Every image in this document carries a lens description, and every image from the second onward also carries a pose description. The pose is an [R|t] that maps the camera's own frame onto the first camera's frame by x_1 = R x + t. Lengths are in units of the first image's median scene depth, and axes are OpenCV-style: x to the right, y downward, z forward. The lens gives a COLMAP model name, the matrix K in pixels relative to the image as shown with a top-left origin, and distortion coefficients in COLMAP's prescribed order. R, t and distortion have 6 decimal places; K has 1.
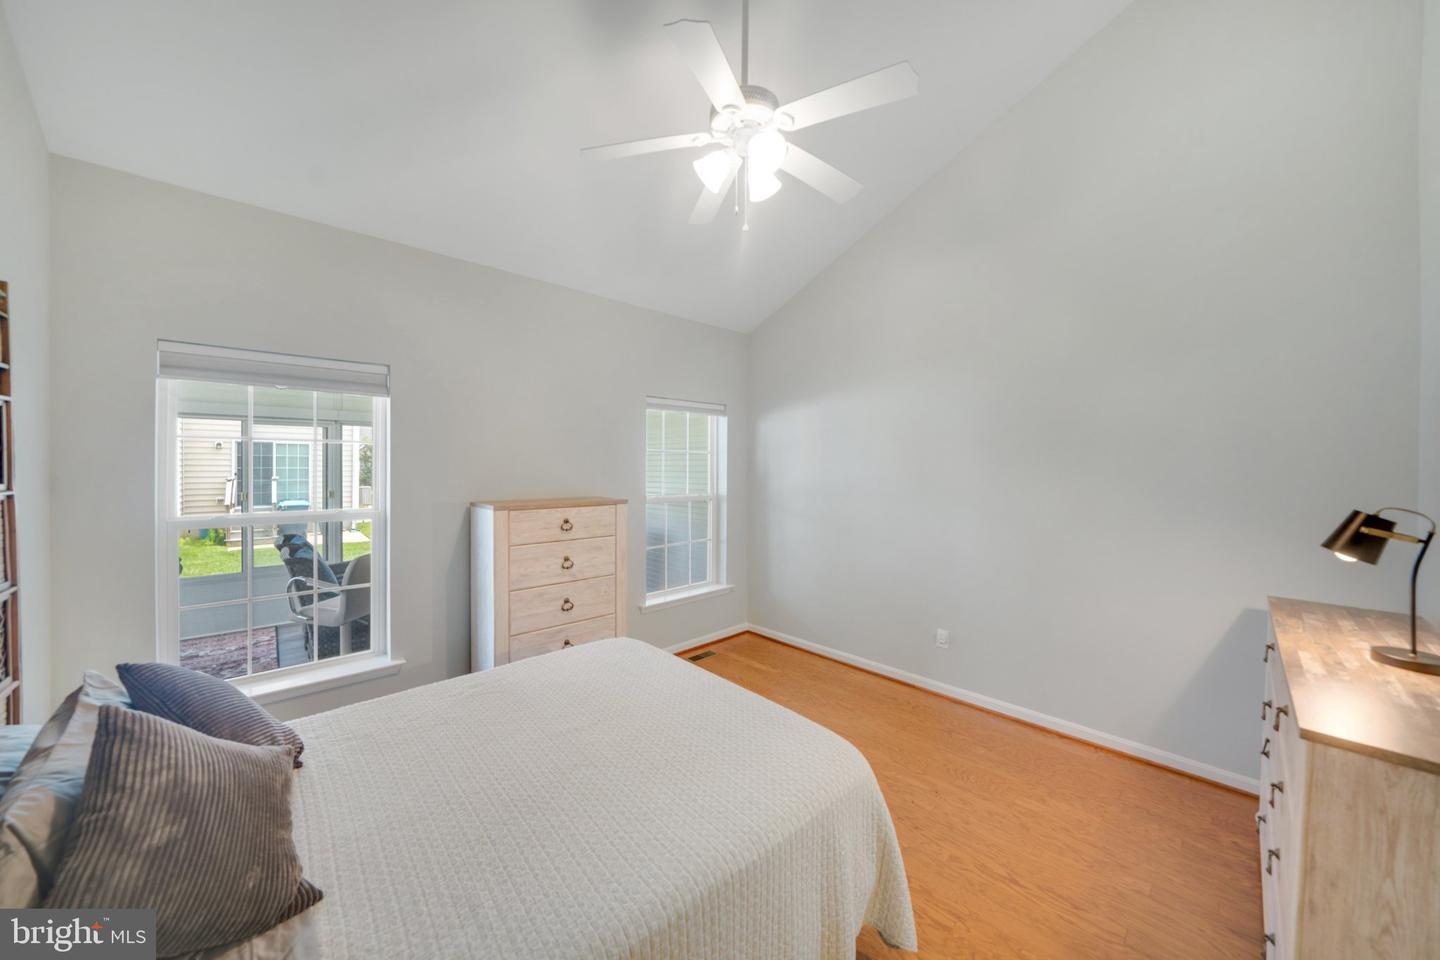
lens RADIAL K [[528.0, 0, 720.0], [0, 528.0, 480.0], [0, 0, 1]] dist [-0.016302, 0.000099]
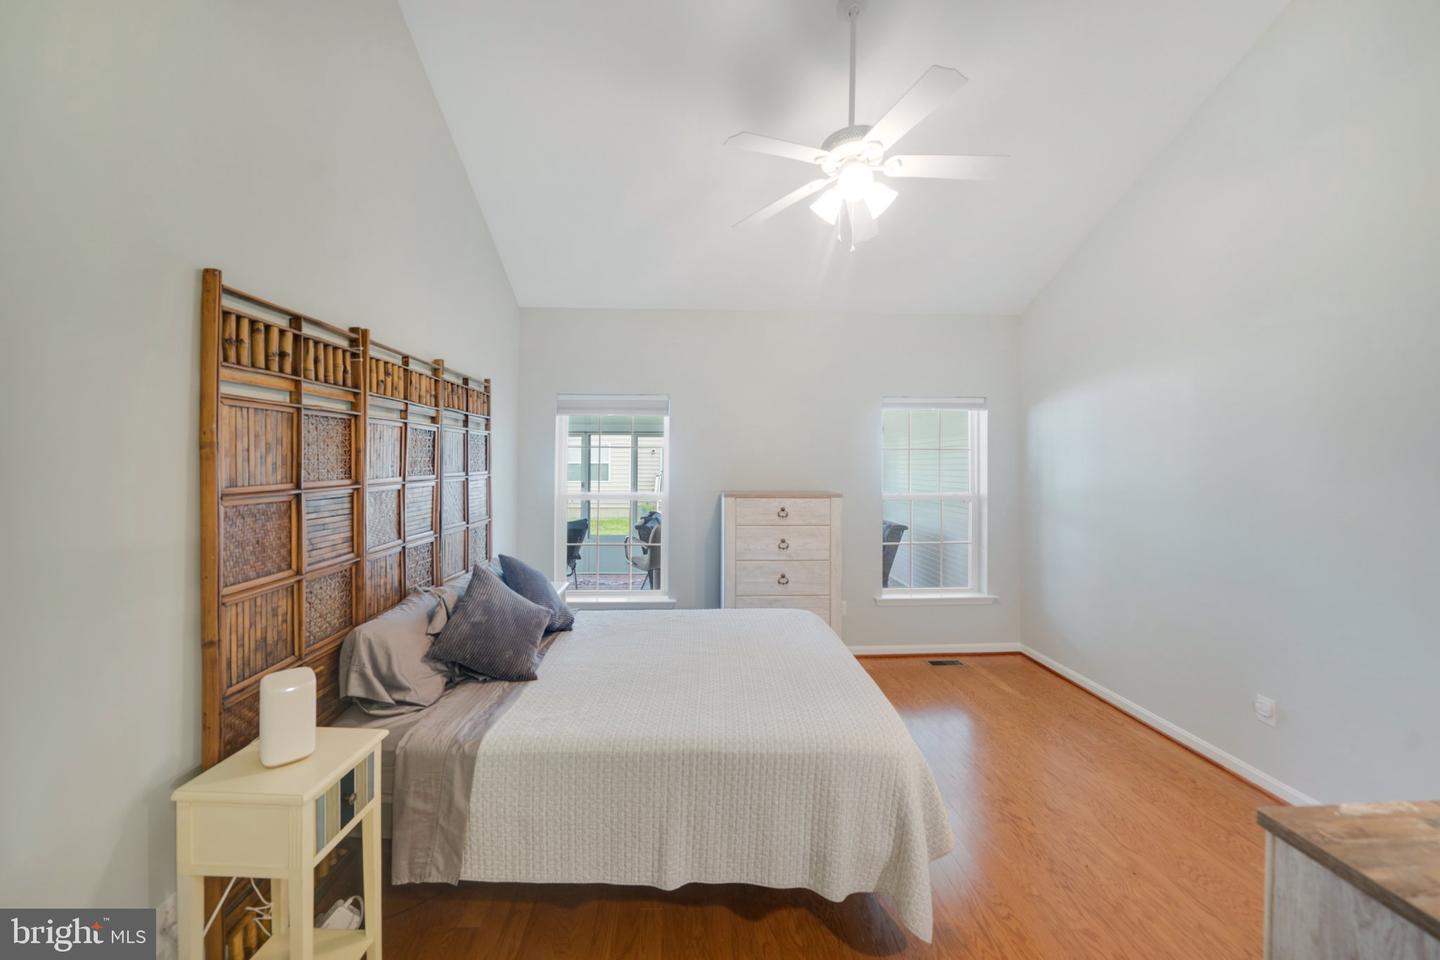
lens RADIAL K [[570.7, 0, 718.7], [0, 570.7, 473.8], [0, 0, 1]] dist [-0.019956, -0.000137]
pose [[0.730389, 0.008738, -0.682976, 0.486471], [-0.019263, 0.999784, -0.007809, 0.010010], [0.682760, 0.018860, 0.730399, -0.050614]]
